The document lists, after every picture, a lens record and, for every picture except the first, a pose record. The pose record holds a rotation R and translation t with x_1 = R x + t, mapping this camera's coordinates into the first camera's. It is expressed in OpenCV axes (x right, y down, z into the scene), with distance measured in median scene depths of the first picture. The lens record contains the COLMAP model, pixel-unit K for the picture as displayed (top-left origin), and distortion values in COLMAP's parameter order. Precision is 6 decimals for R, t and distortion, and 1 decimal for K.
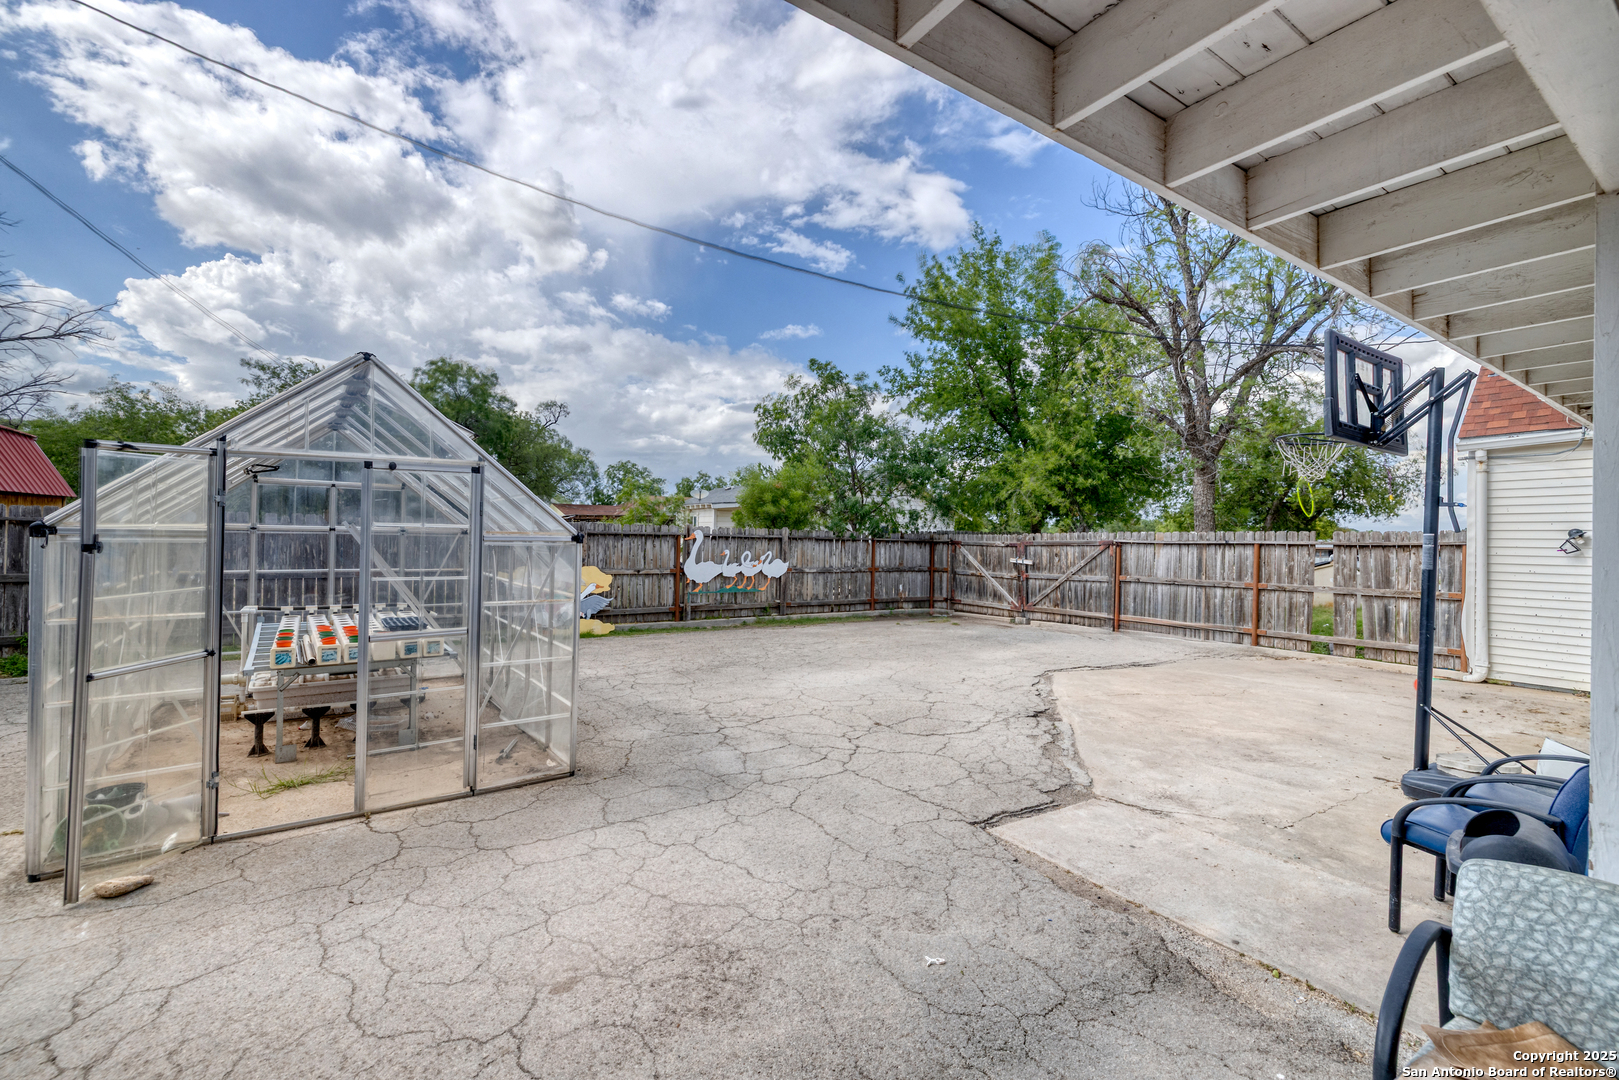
lens RADIAL K [[684.3, 0, 808.9], [0, 684.3, 537.2], [0, 0, 1]] dist [0.001715, -0.000622]
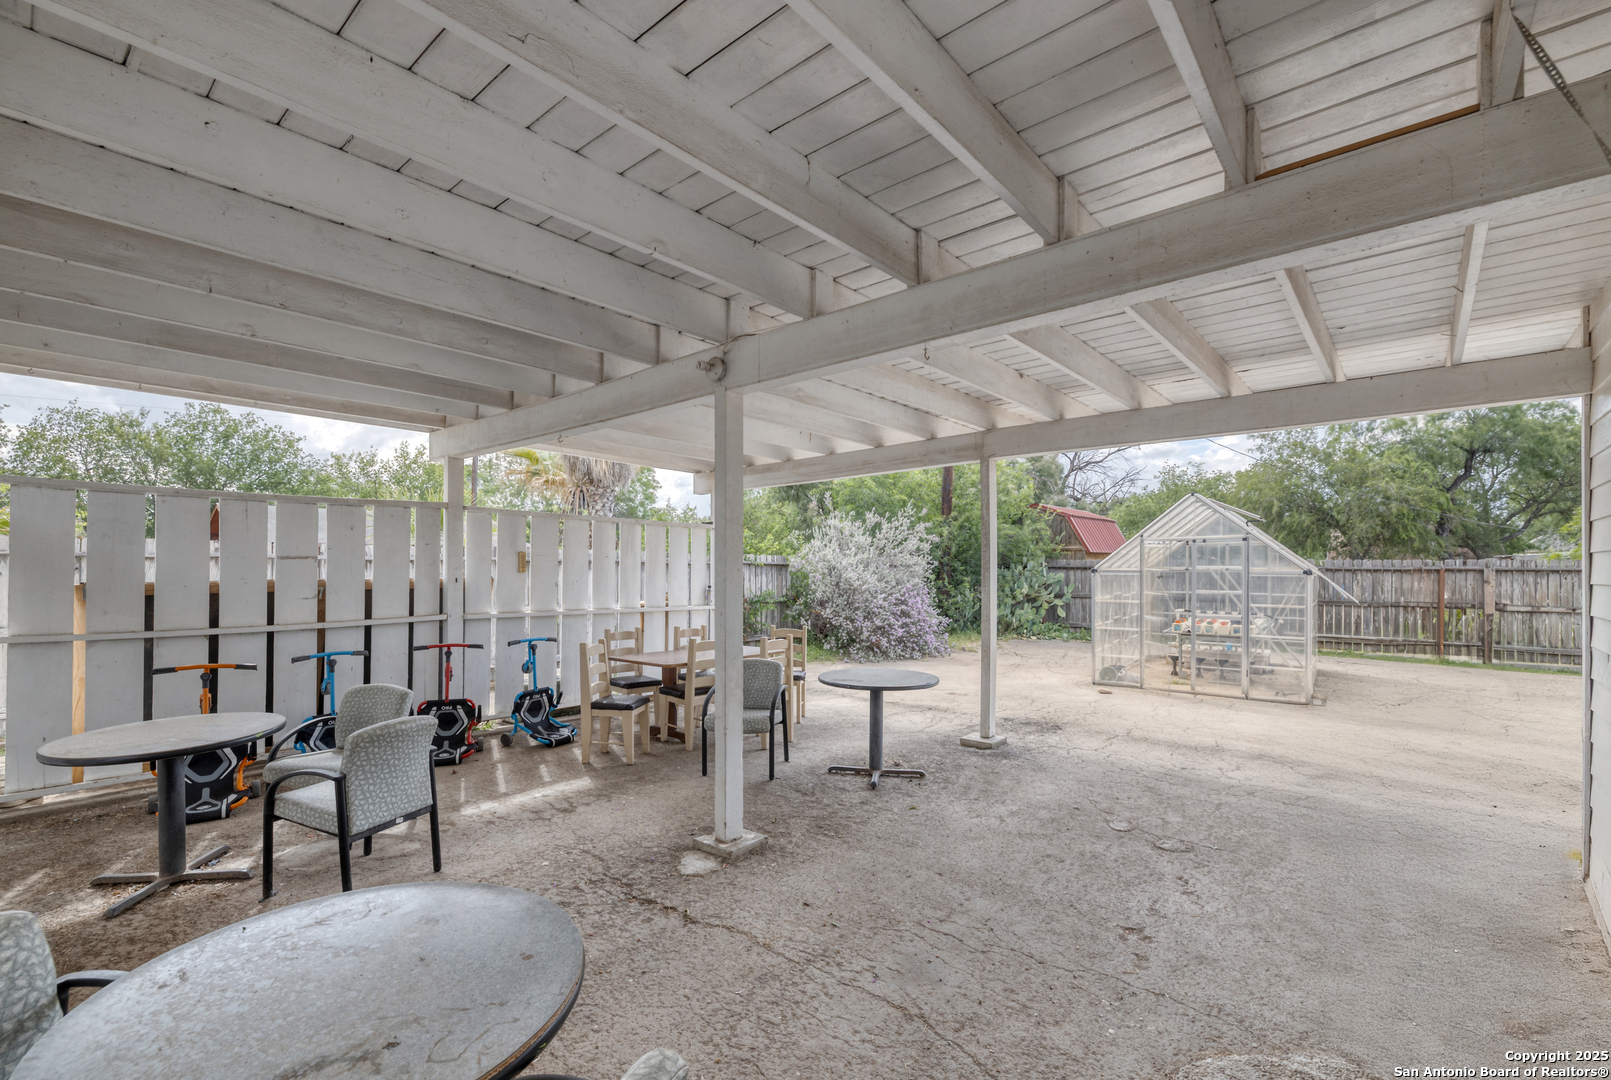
lens RADIAL K [[696.0, 0, 804.9], [0, 696.0, 566.4], [0, 0, 1]] dist [0.000839, -0.000061]
pose [[0.276050, -0.018558, -0.960964, 0.737212], [0.002723, 0.999825, -0.018526, 0.010288], [0.961140, 0.002497, 0.276052, -0.537000]]
